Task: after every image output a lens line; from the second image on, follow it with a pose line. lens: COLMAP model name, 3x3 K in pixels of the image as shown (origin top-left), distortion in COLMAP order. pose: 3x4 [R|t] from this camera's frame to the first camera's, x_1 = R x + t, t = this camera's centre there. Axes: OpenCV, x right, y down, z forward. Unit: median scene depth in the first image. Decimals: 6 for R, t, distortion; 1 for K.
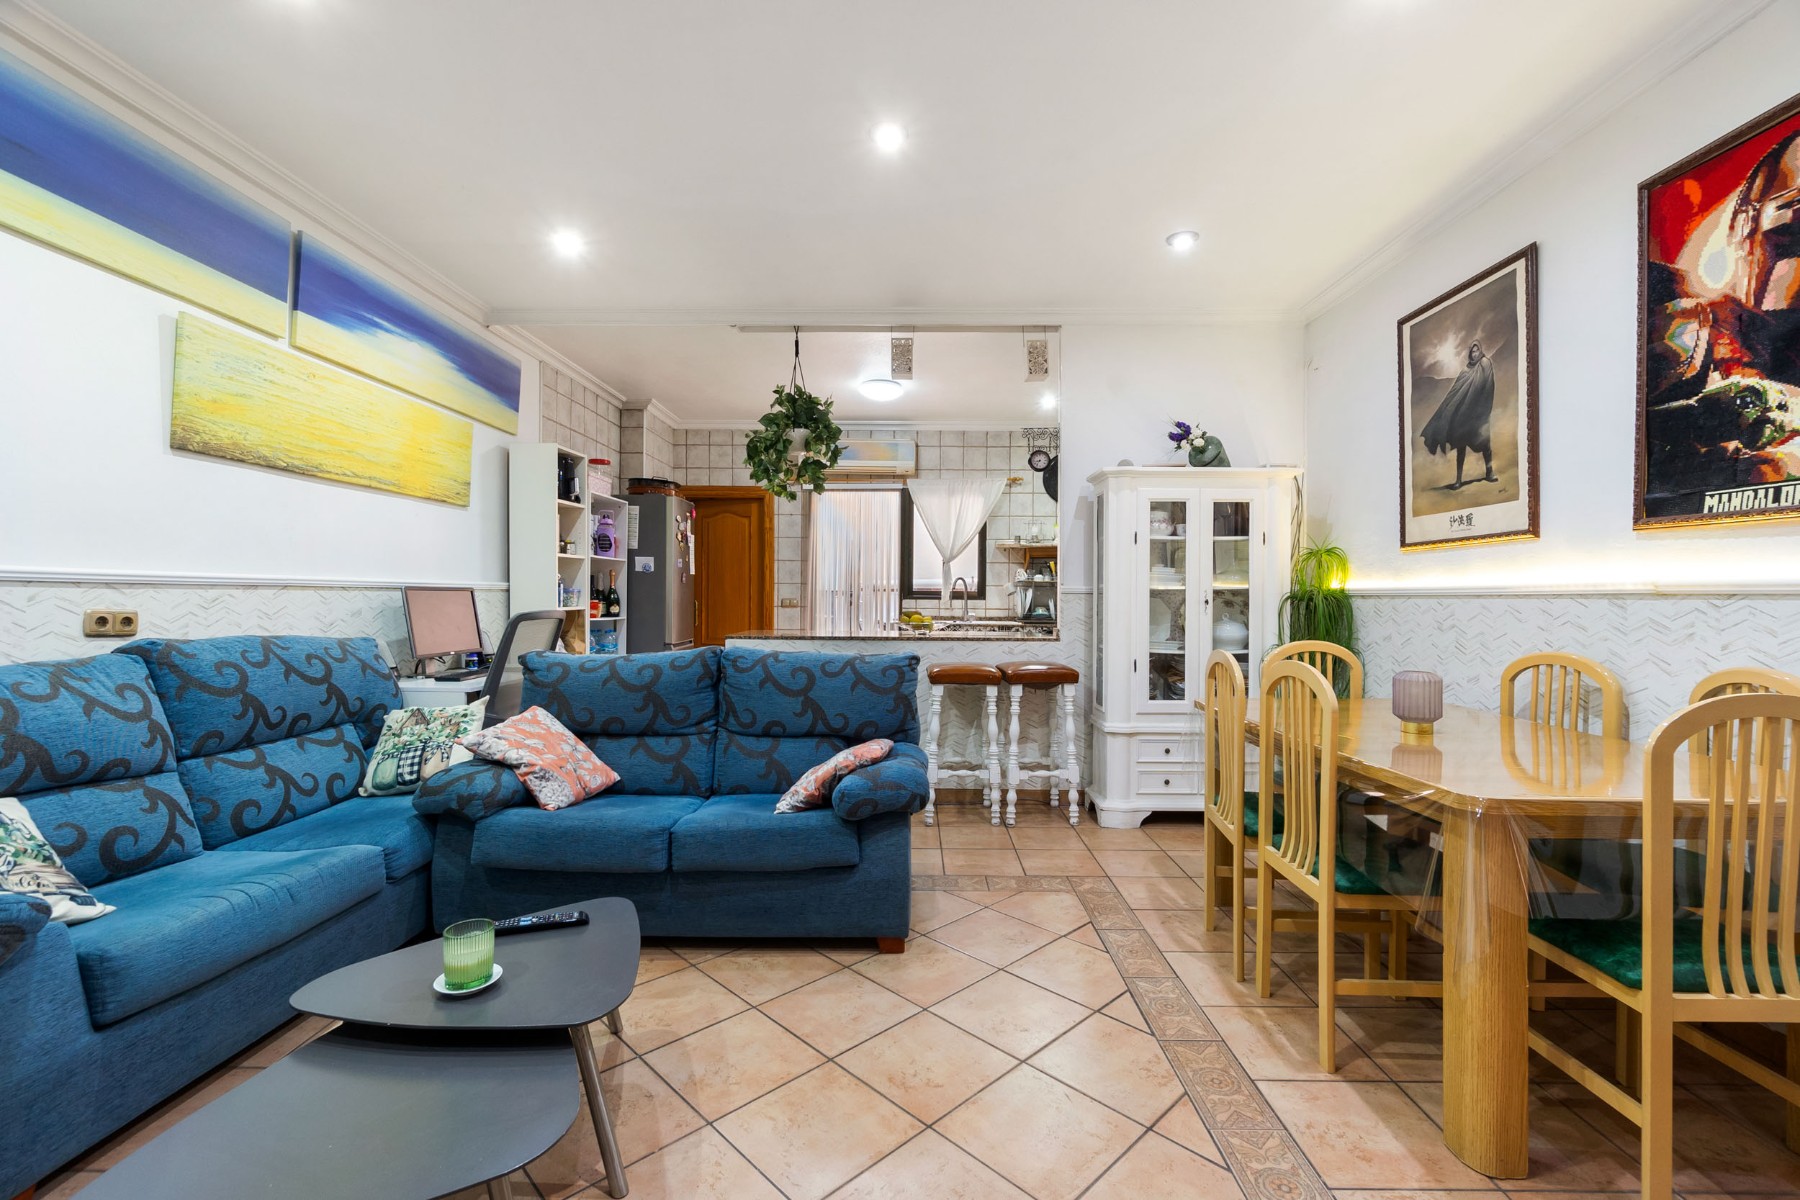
lens RADIAL K [[790.3, 0, 897.0], [0, 790.3, 593.6], [0, 0, 1]] dist [-0.007532, 0.001284]
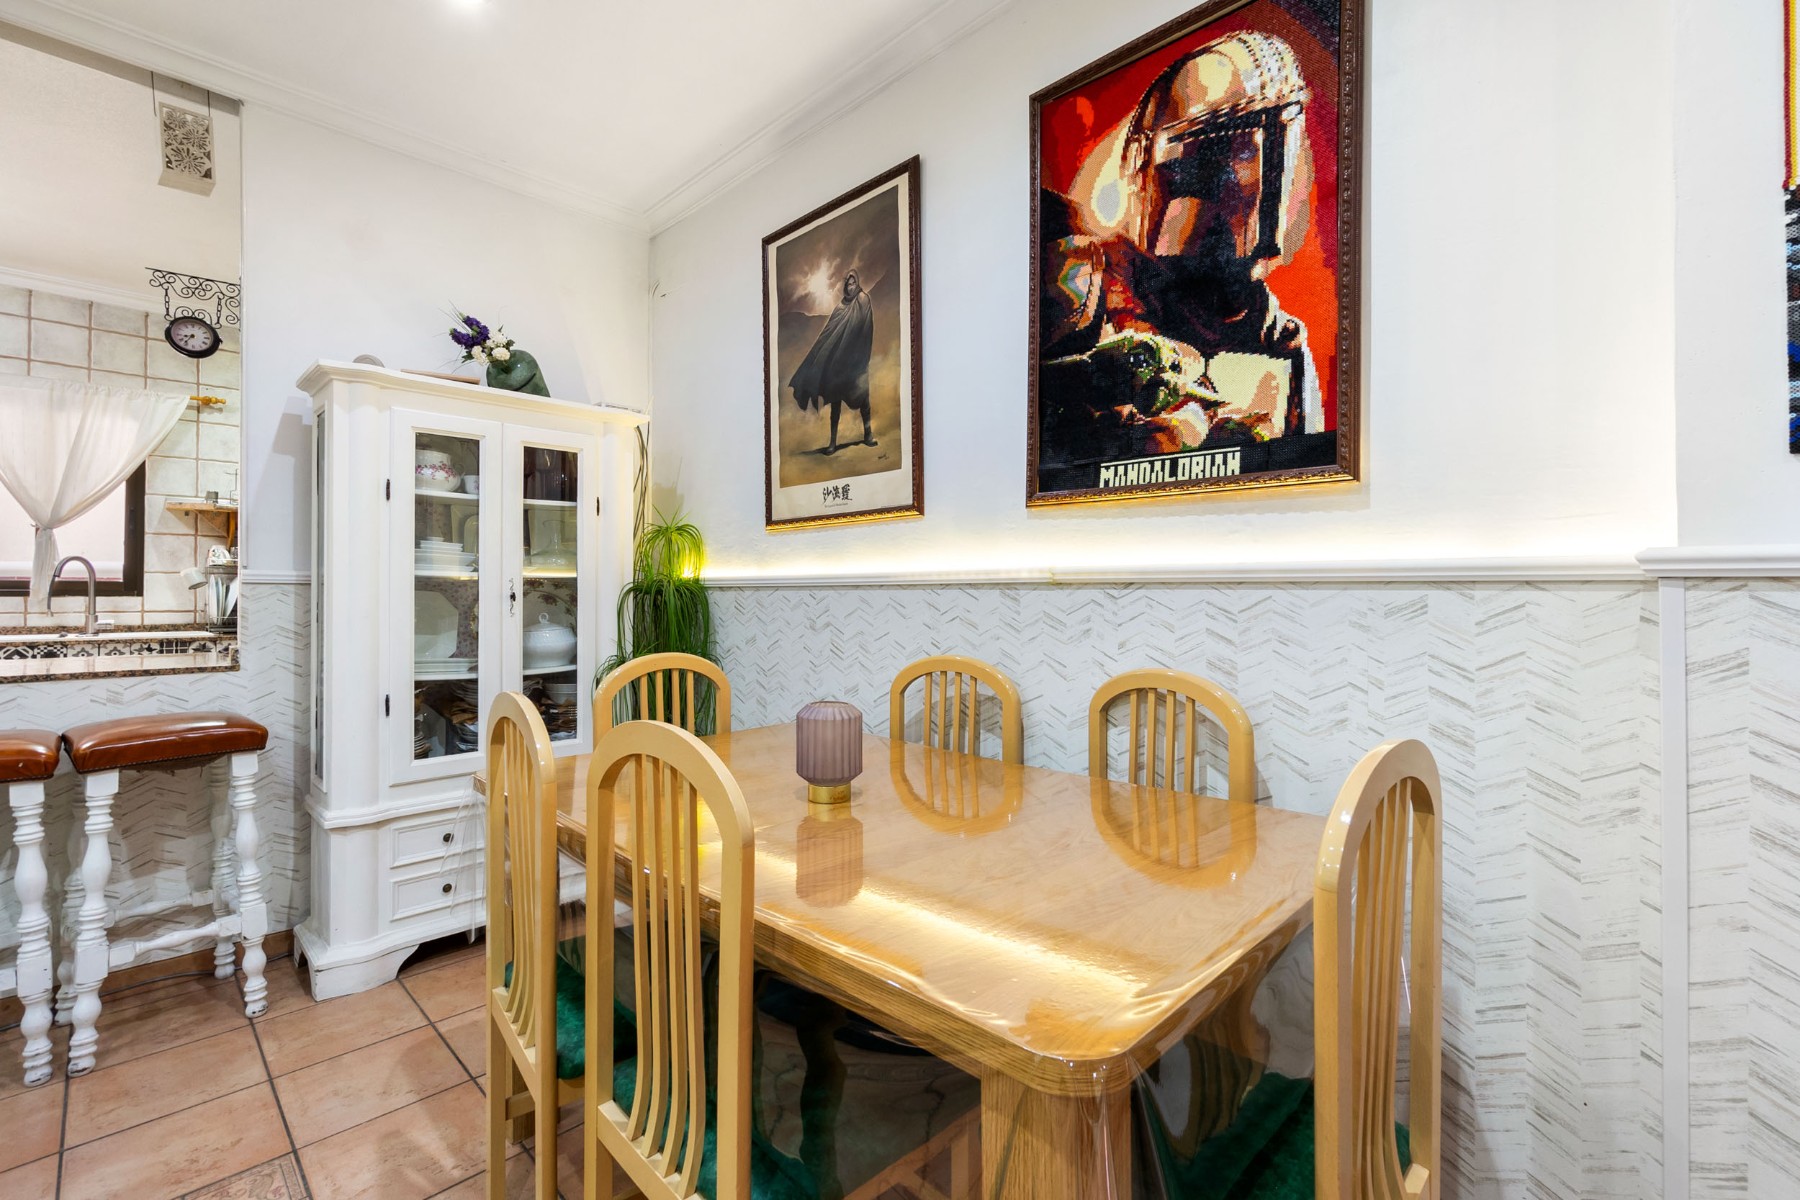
lens RADIAL K [[790.3, 0, 900.1], [0, 790.3, 591.2], [0, 0, 1]] dist [-0.007532, 0.001284]
pose [[0.698795, -0.004451, 0.715308, 0.171116], [0.000927, 0.999985, 0.005318, 0.003045], [-0.715321, -0.003053, 0.698789, 0.360237]]
